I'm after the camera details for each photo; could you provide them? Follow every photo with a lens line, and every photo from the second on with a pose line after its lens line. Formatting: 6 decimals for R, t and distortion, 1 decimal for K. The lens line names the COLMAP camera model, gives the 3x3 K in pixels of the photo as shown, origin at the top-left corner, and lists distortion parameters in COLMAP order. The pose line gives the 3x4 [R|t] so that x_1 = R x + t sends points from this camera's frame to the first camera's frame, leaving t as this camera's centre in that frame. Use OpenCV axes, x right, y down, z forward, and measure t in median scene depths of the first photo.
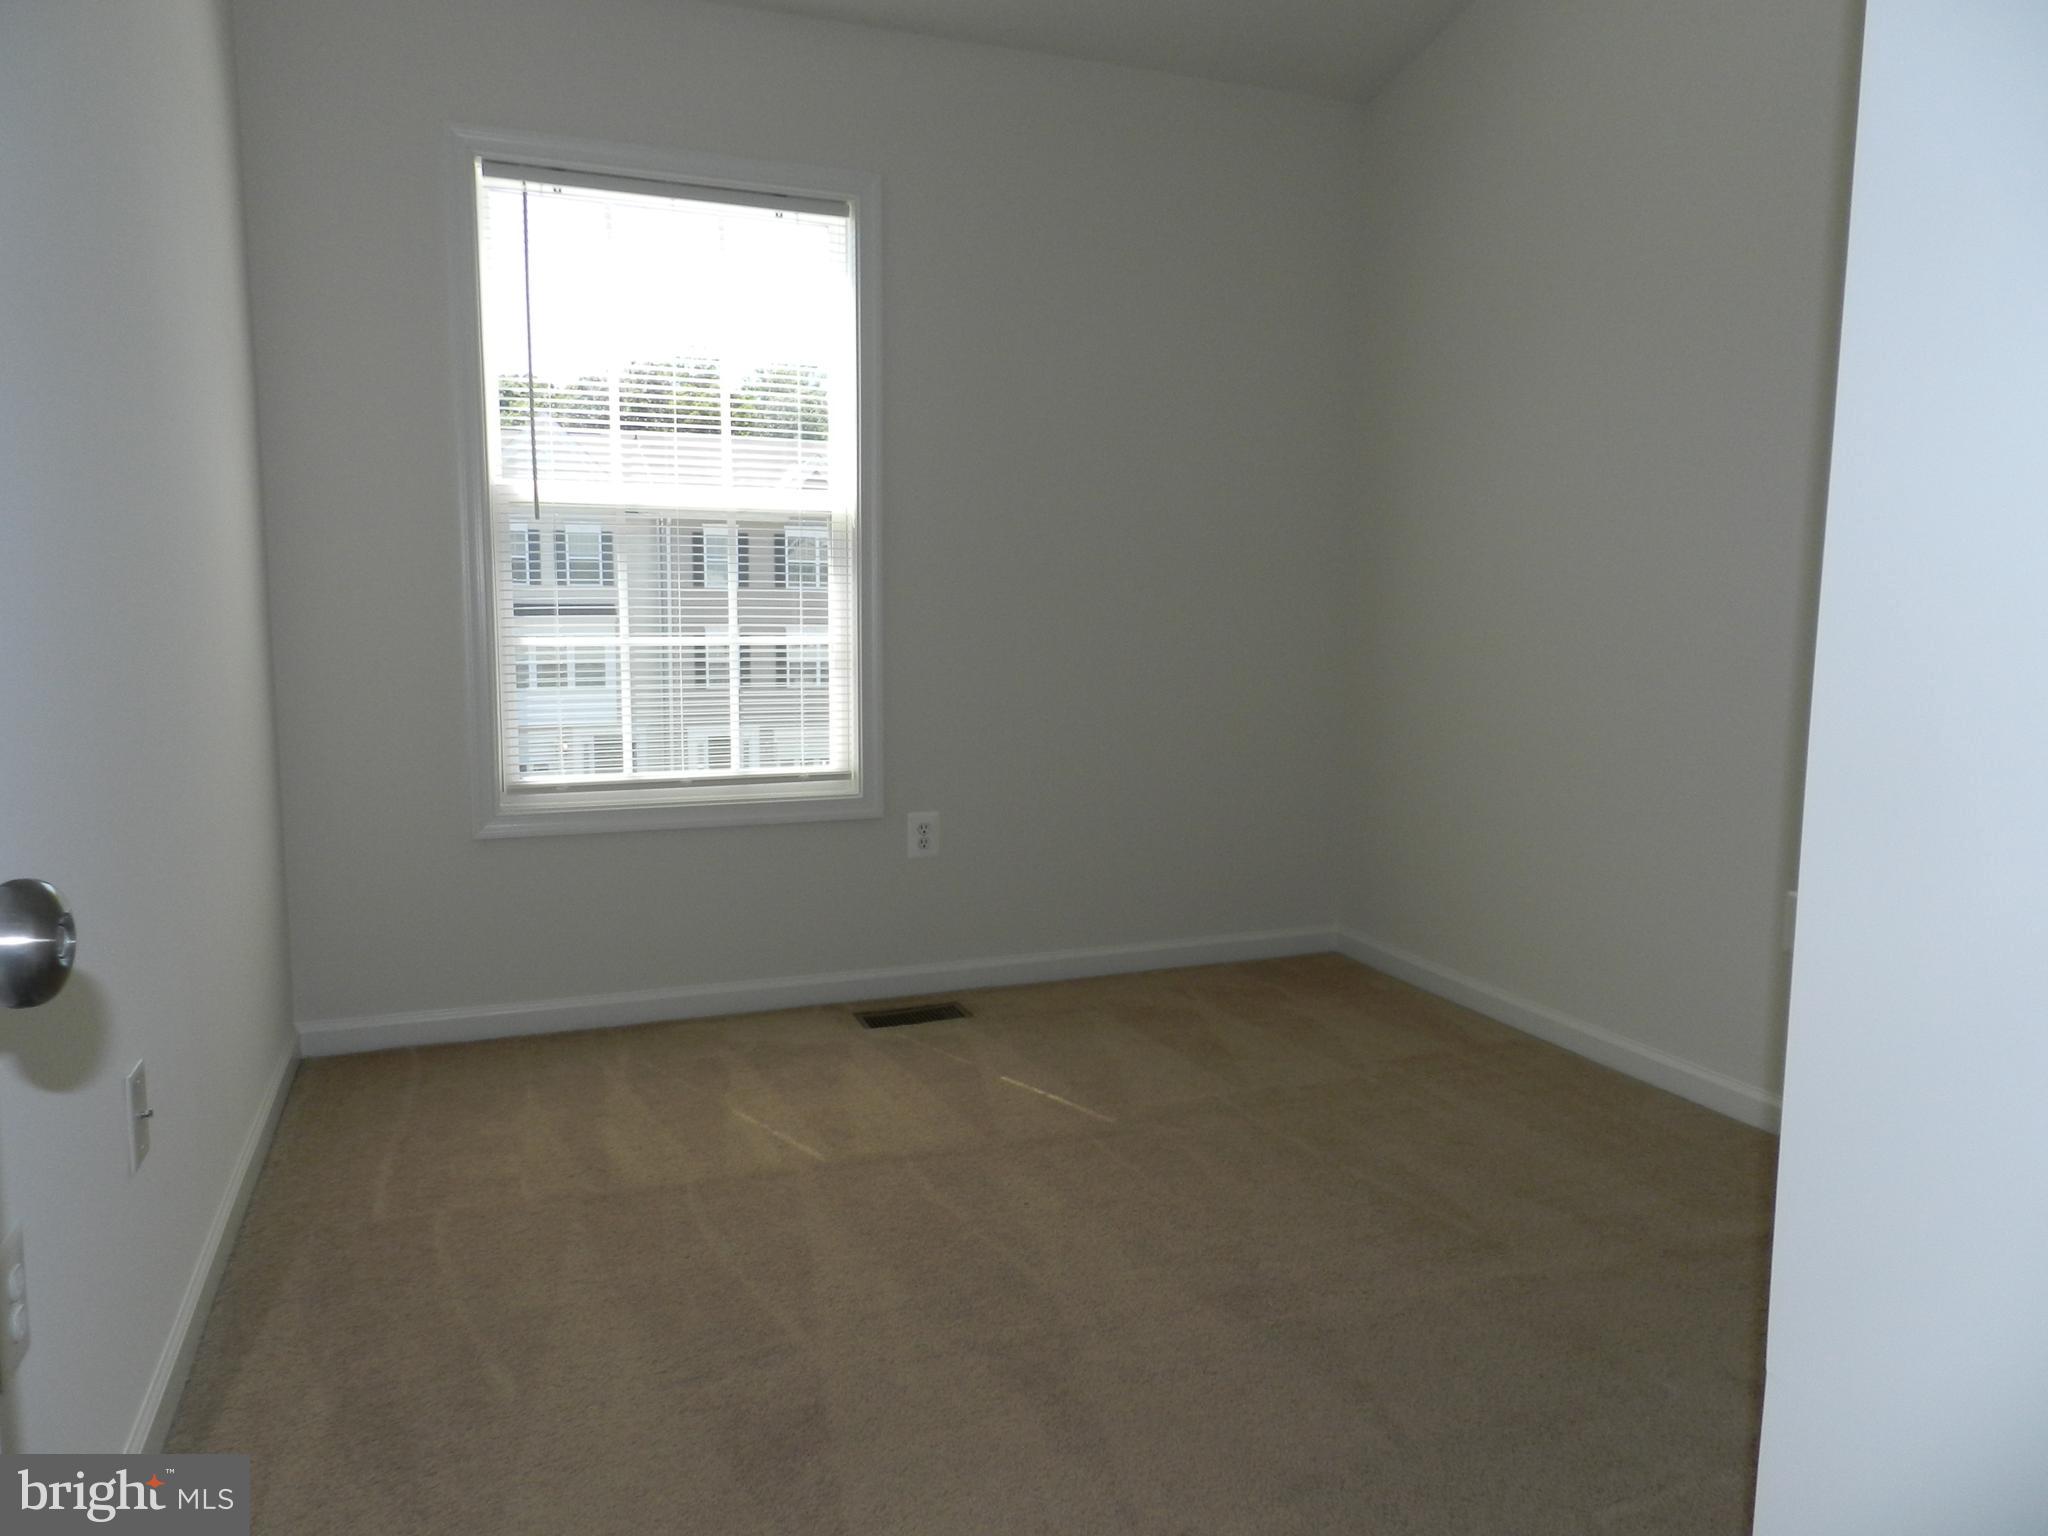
lens RADIAL K [[1337.9, 0, 1024.0], [0, 1337.9, 768.0], [0, 0, 1]] dist [0.074895, 0.000550]
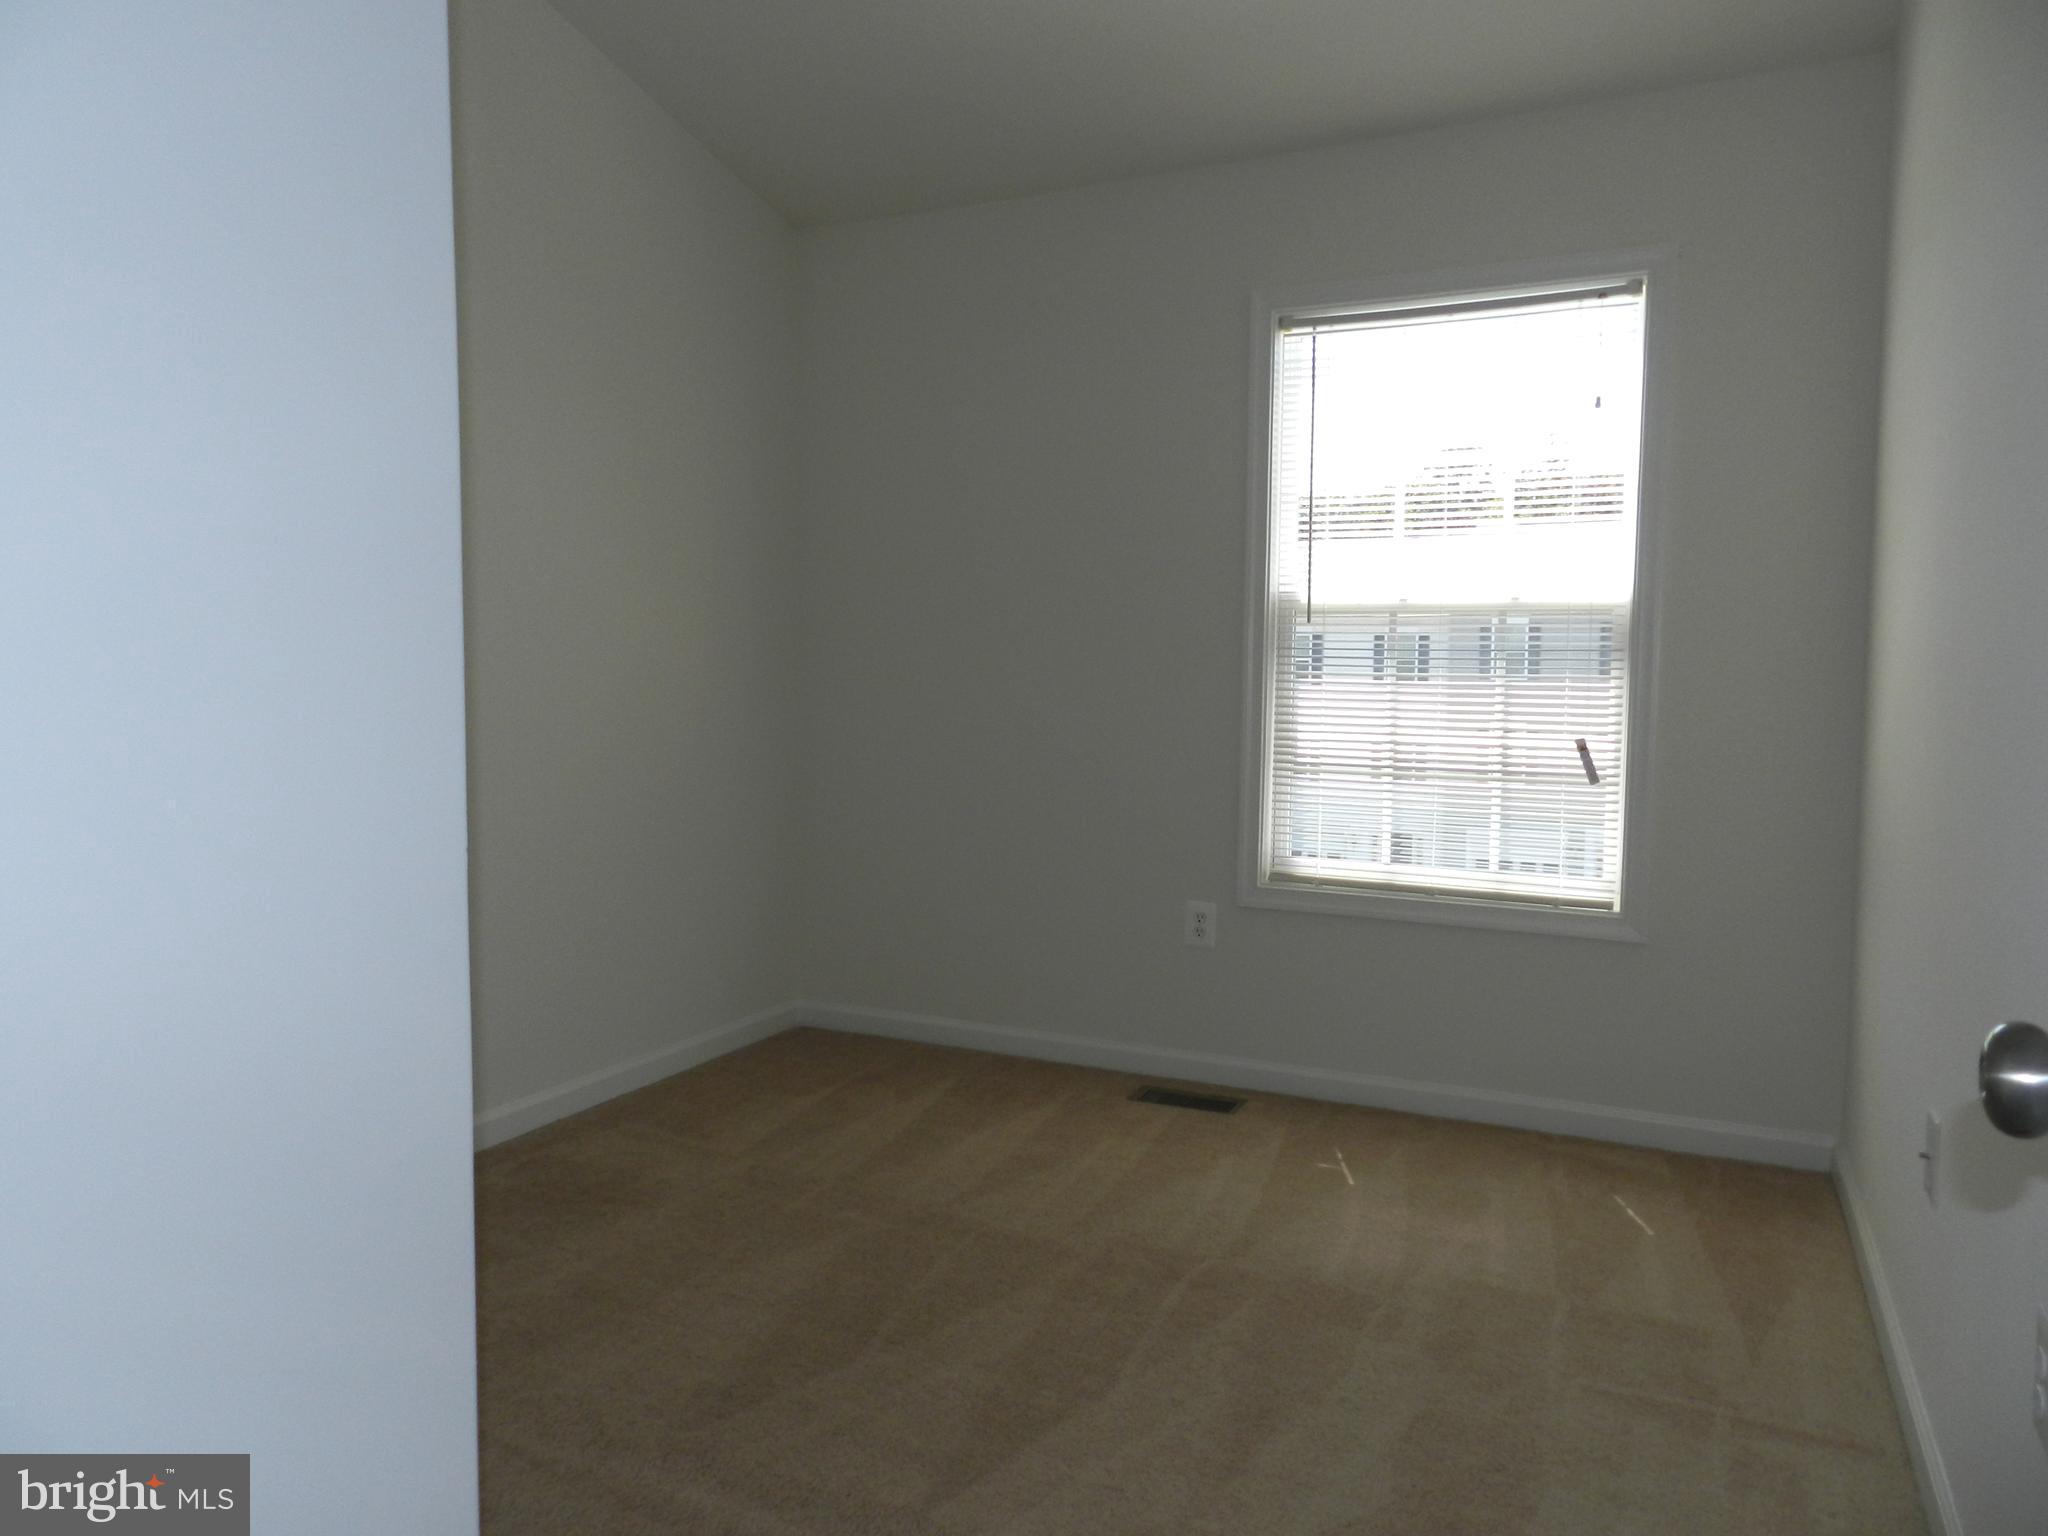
lens RADIAL K [[1377.9, 0, 1024.0], [0, 1377.9, 768.0], [0, 0, 1]] dist [-0.000917, -0.002194]
pose [[0.650265, 0.033829, -0.758954, 0.340068], [-0.084035, 0.996080, -0.027601, -0.015155], [0.755045, 0.081727, 0.650559, 0.111166]]
